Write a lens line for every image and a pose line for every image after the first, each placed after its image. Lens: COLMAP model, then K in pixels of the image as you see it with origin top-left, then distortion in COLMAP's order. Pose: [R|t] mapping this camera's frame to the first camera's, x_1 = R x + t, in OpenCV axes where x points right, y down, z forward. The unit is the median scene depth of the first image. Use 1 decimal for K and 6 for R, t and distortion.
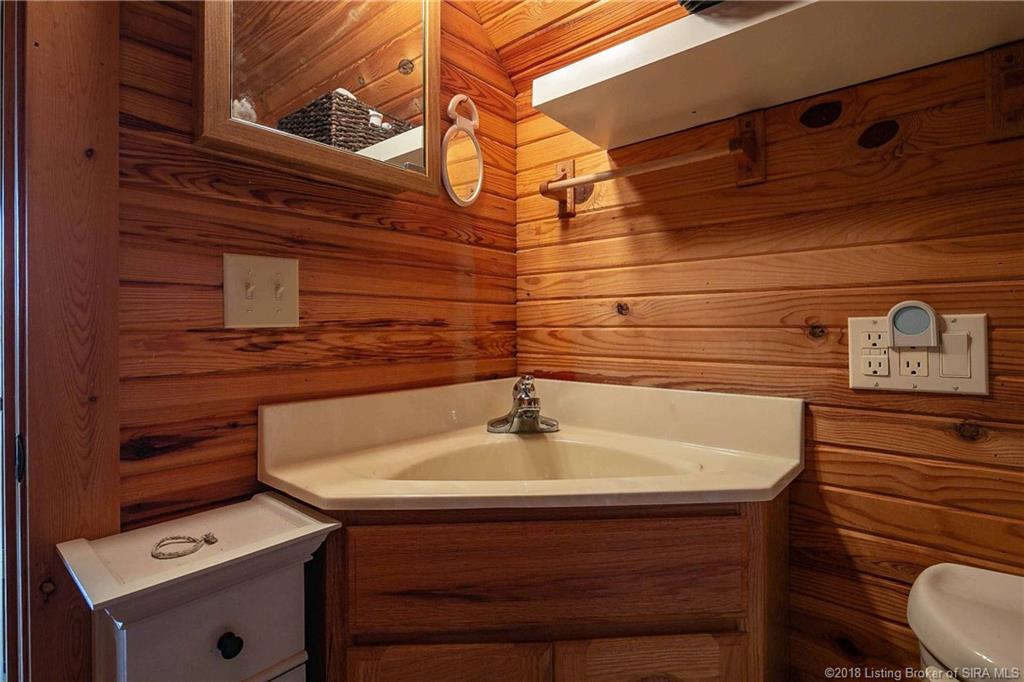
lens RADIAL K [[493.9, 0, 512.1], [0, 493.9, 331.4], [0, 0, 1]] dist [0.003955, -0.005573]
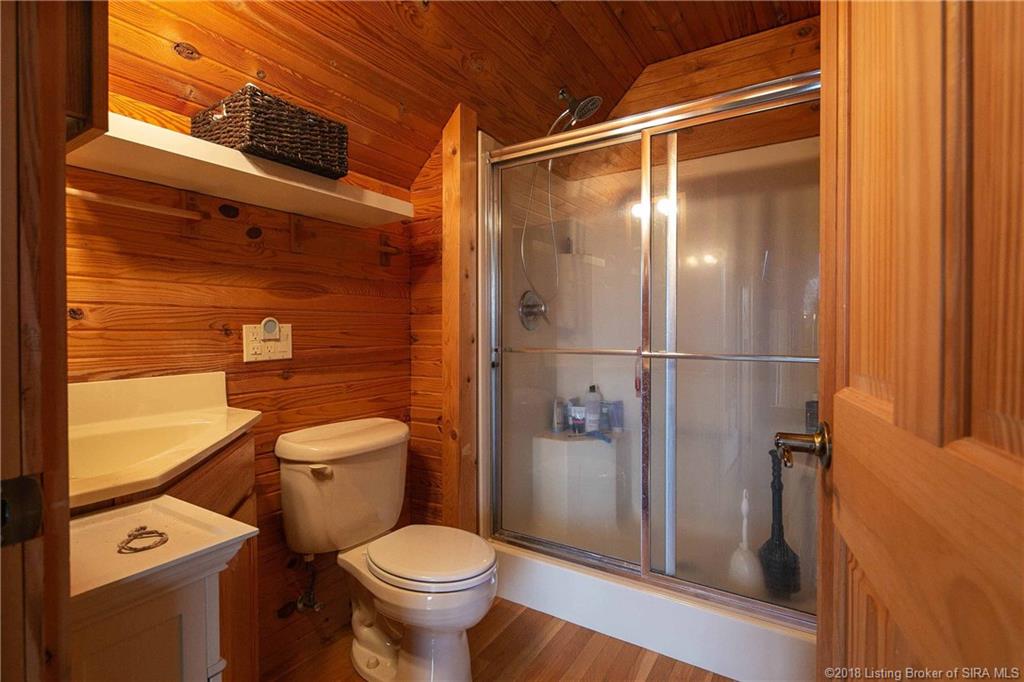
lens RADIAL K [[493.9, 0, 510.9], [0, 493.9, 336.3], [0, 0, 1]] dist [0.003955, -0.005573]
pose [[-0.151285, -0.016252, 0.988357, -1.405078], [0.005633, 0.999834, 0.017303, -0.011941], [-0.988474, 0.008185, -0.151168, 0.286689]]
